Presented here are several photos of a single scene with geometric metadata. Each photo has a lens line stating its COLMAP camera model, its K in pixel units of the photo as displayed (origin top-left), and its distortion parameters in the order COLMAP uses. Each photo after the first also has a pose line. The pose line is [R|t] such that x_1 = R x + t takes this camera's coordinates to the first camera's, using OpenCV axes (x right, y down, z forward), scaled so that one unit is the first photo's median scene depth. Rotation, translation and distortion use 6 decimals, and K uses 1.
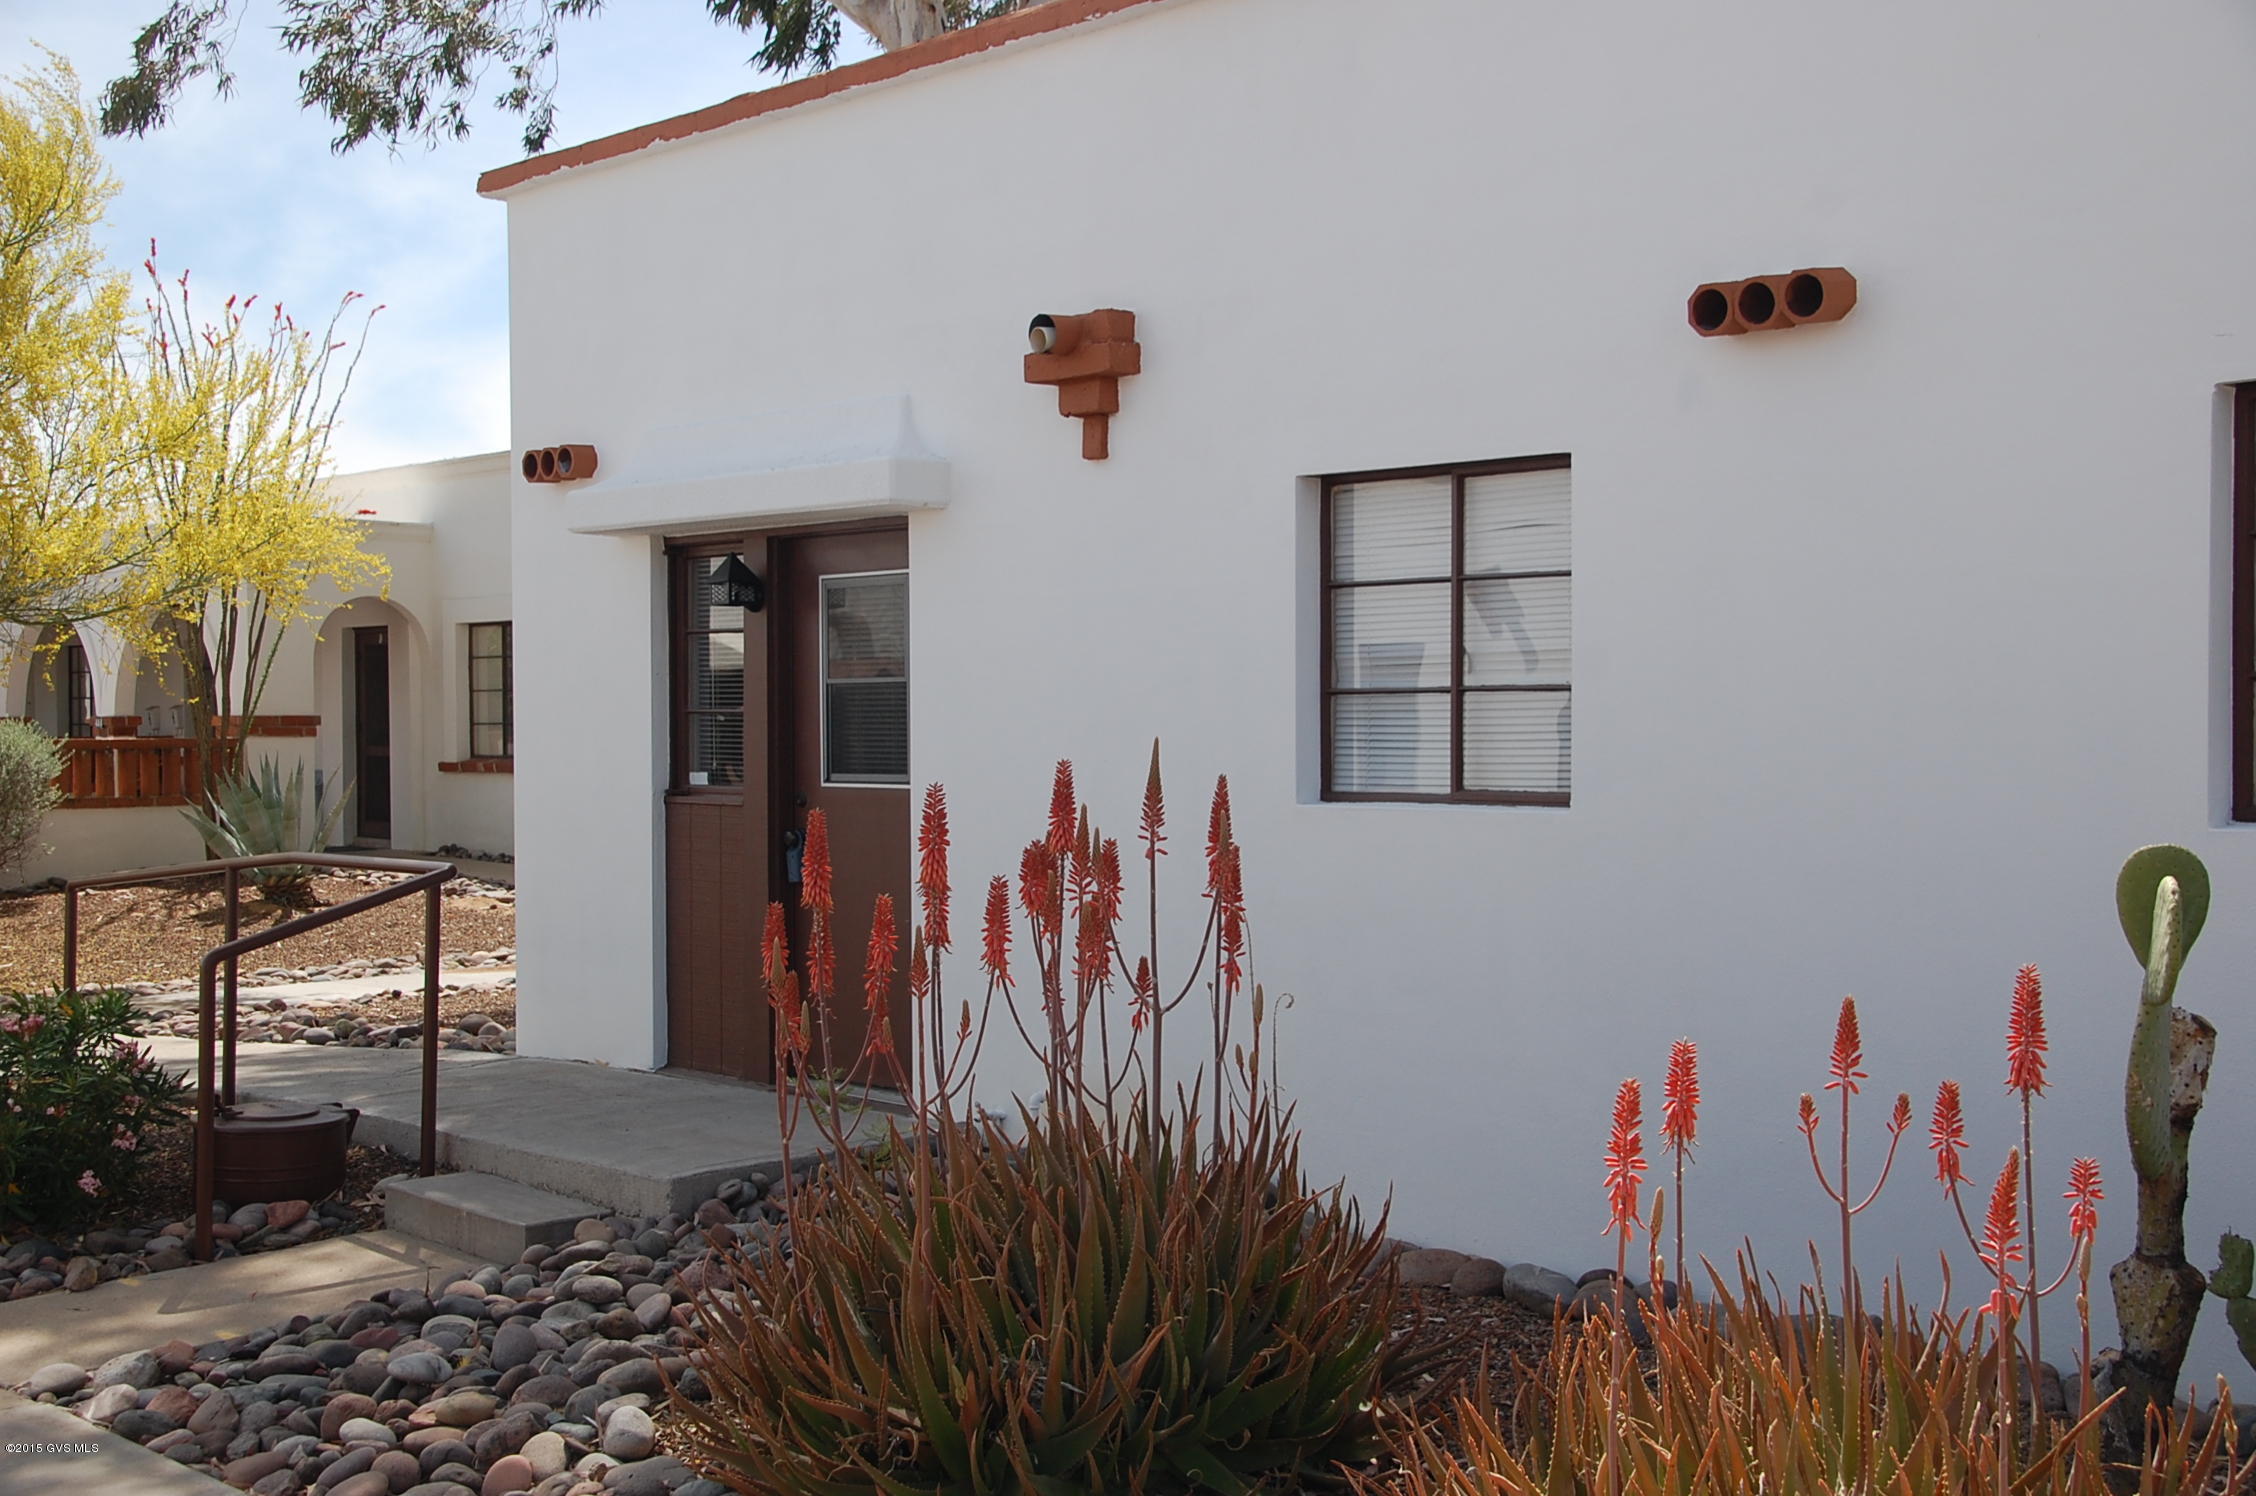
lens RADIAL K [[2580.0, 0, 1128.1], [0, 2580.0, 746.0], [0, 0, 1]] dist [0.032888, 0.000000]
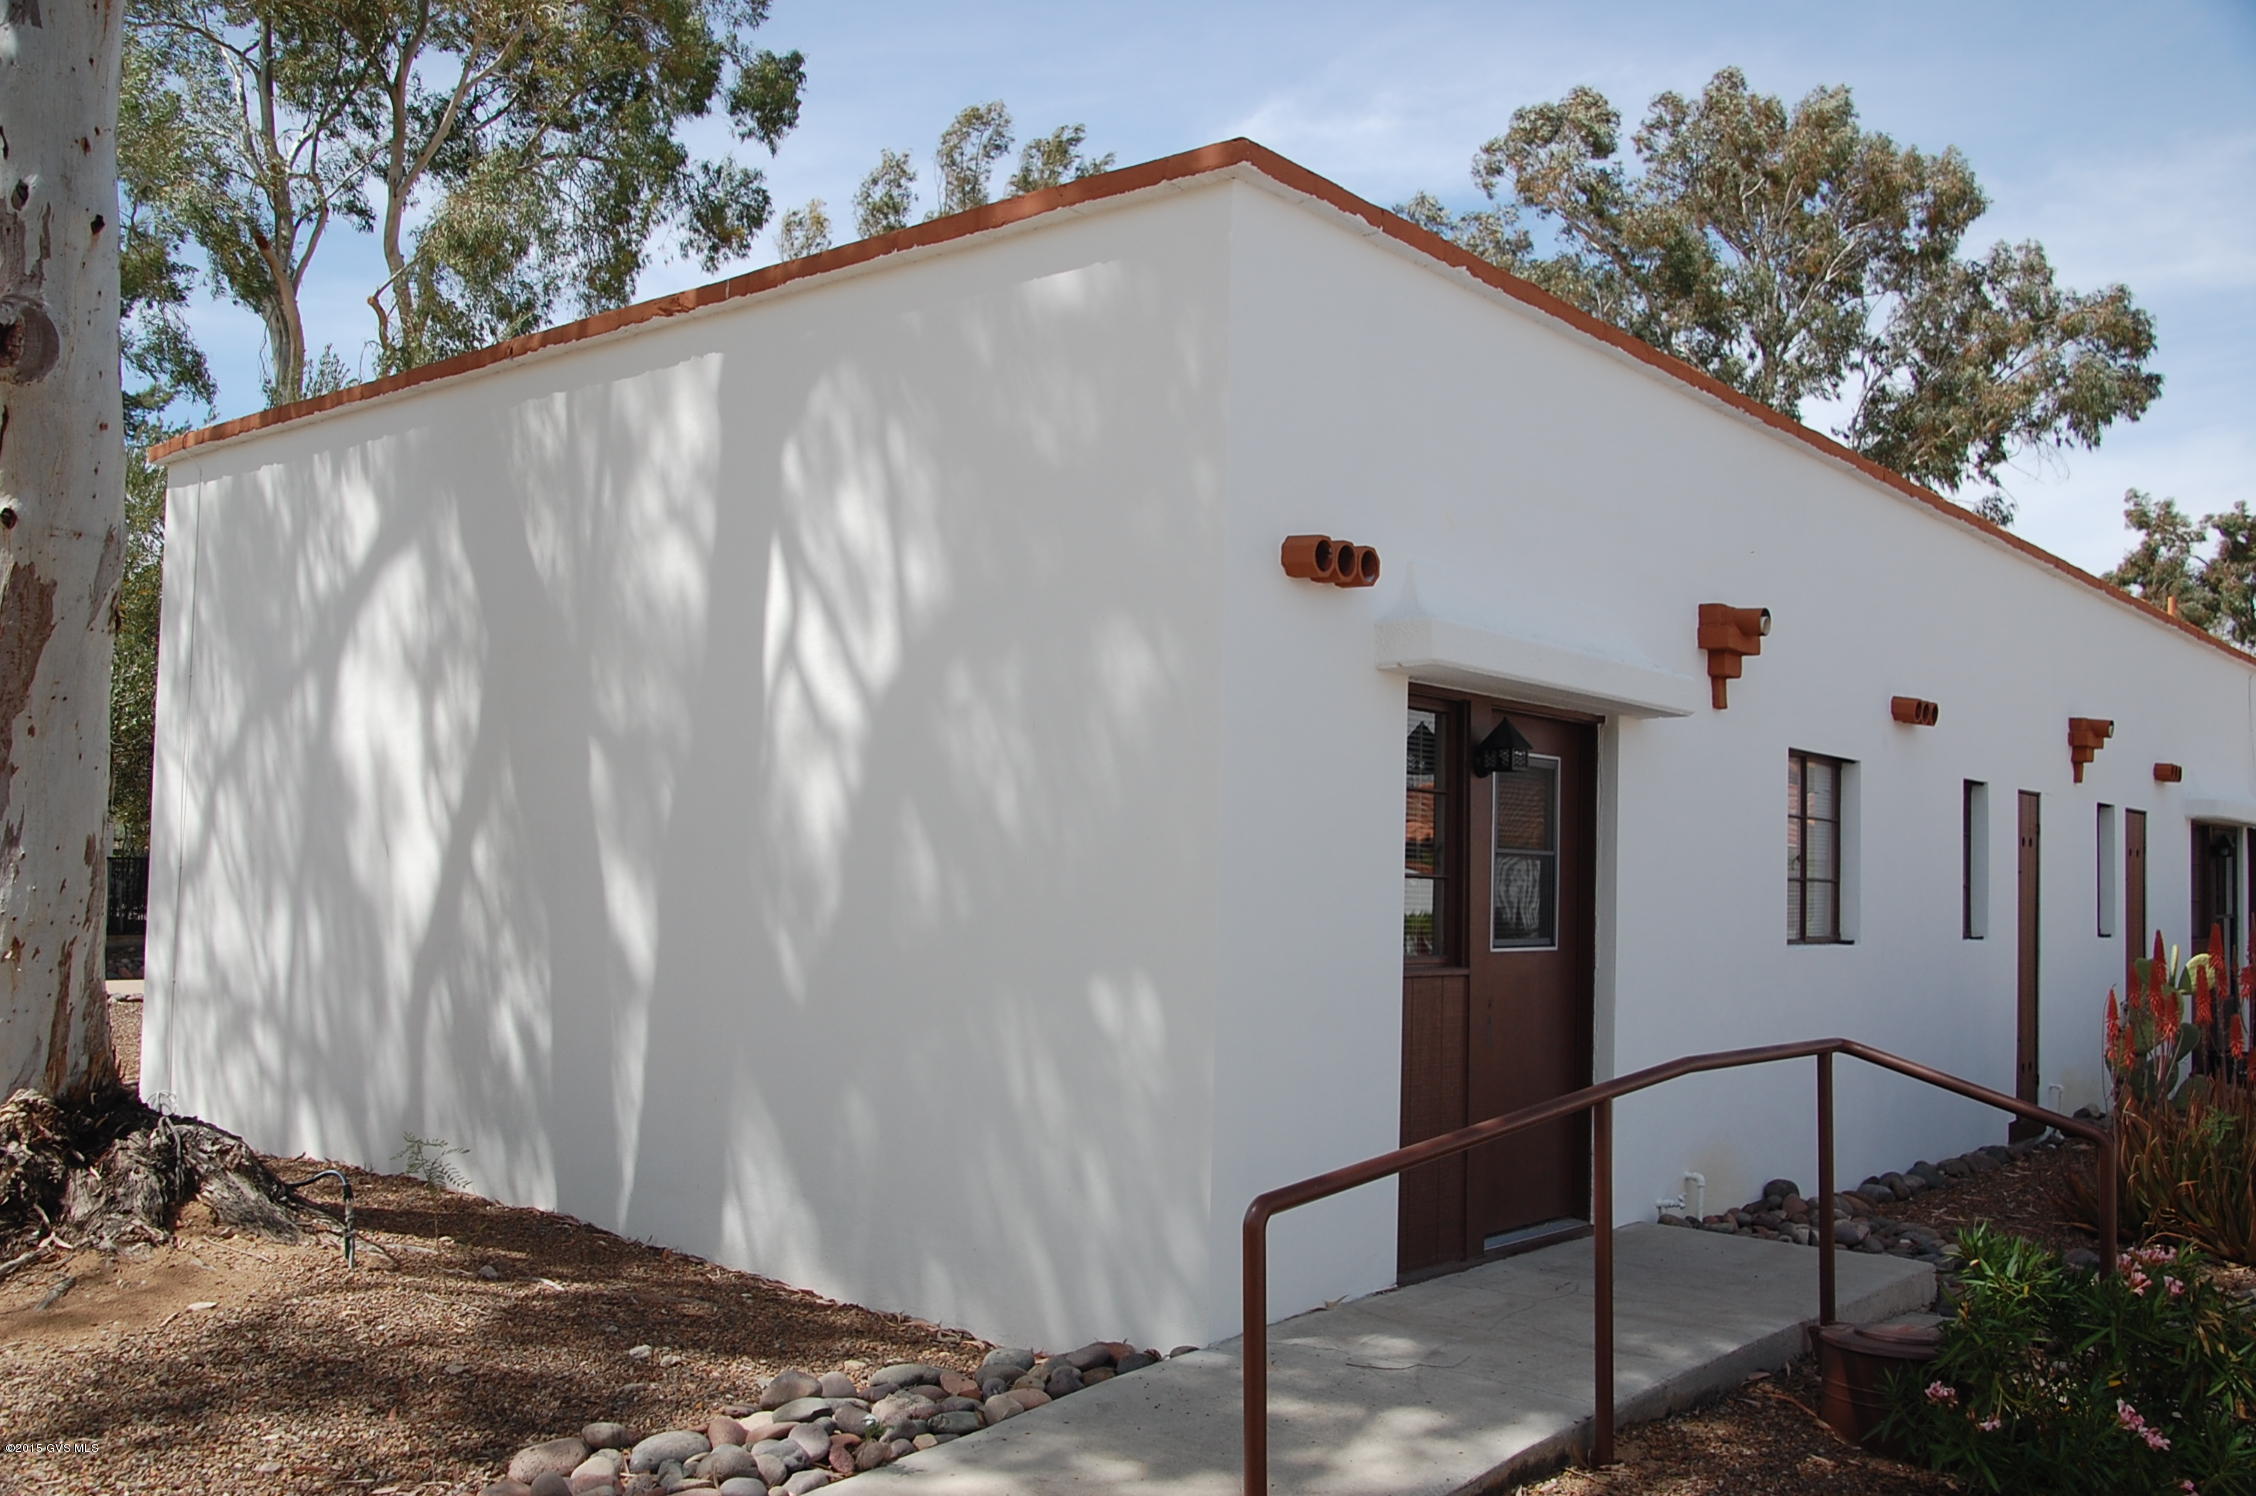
lens RADIAL K [[2020.6, 0, 1128.0], [0, 2020.6, 750.4], [0, 0, 1]] dist [-0.002550, -0.001150]
pose [[-0.132477, 0.054905, 0.989664, -1.082880], [-0.021216, 0.998079, -0.058212, -0.019318], [-0.990959, -0.028708, -0.131058, 1.512948]]
